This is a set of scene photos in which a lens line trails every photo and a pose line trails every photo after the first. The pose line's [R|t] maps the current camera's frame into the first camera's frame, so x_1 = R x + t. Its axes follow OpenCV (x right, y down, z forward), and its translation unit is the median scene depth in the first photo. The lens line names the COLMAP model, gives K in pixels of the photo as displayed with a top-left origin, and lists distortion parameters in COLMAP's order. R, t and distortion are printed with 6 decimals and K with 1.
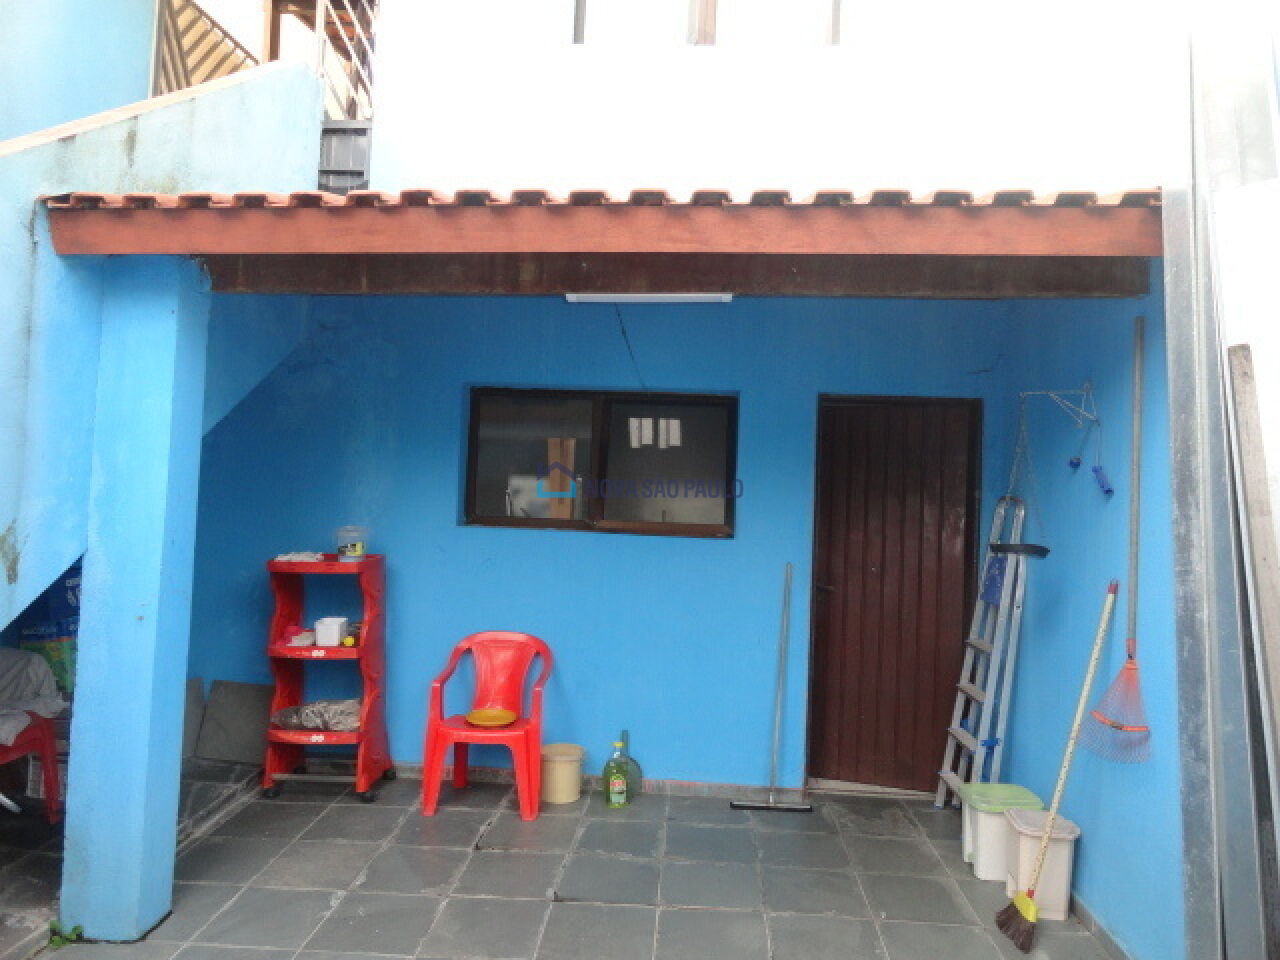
lens RADIAL K [[881.7, 0, 641.5], [0, 881.7, 481.5], [0, 0, 1]] dist [-0.001534, 0.001460]
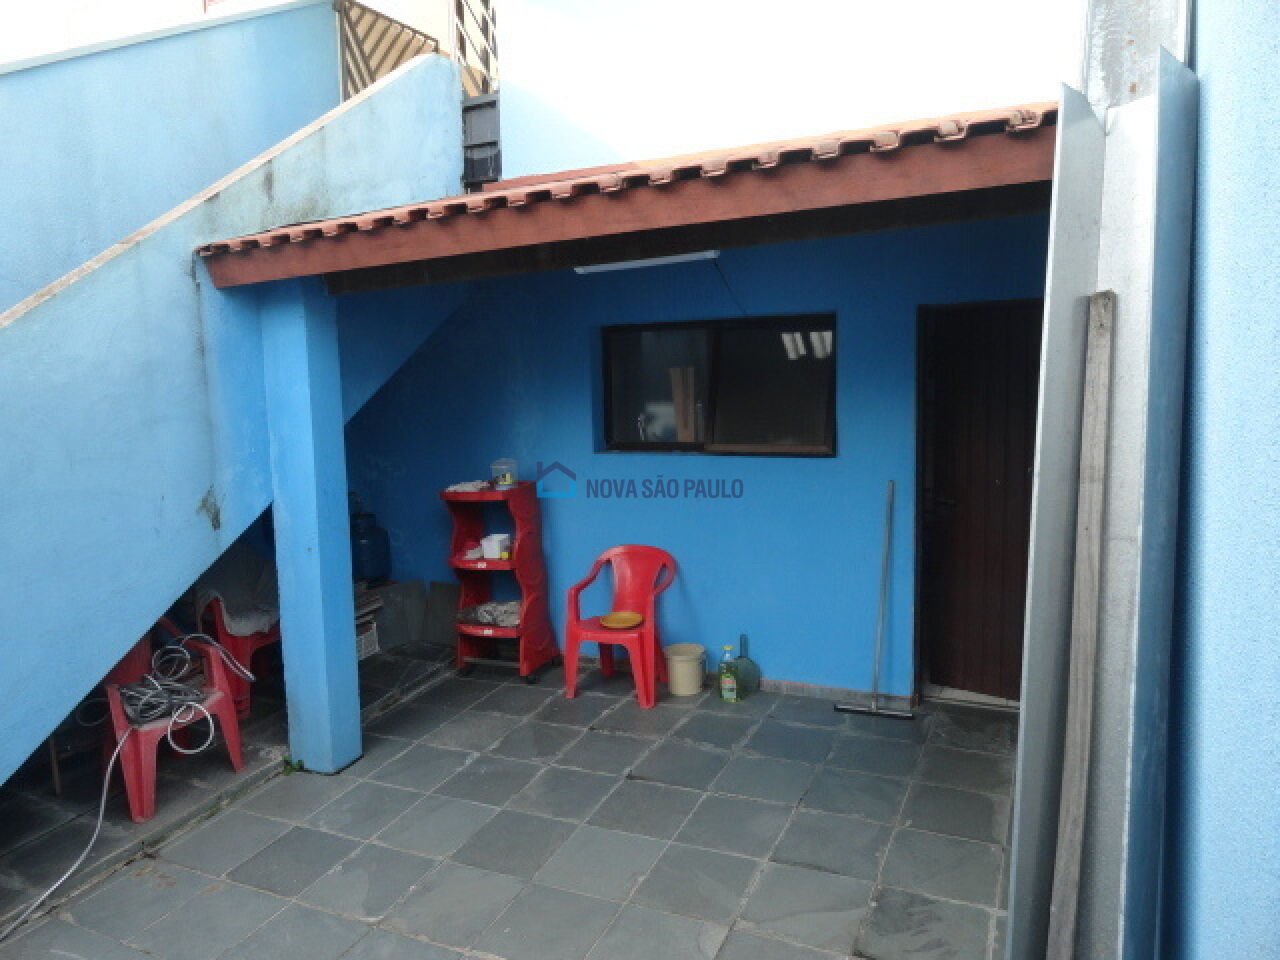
lens RADIAL K [[881.7, 0, 635.1], [0, 881.7, 483.3], [0, 0, 1]] dist [-0.001534, 0.001460]
pose [[0.924288, -0.021900, -0.381067, 0.341190], [0.076269, 0.988816, 0.128165, -0.066813], [0.373998, -0.147525, 0.915621, -0.032685]]
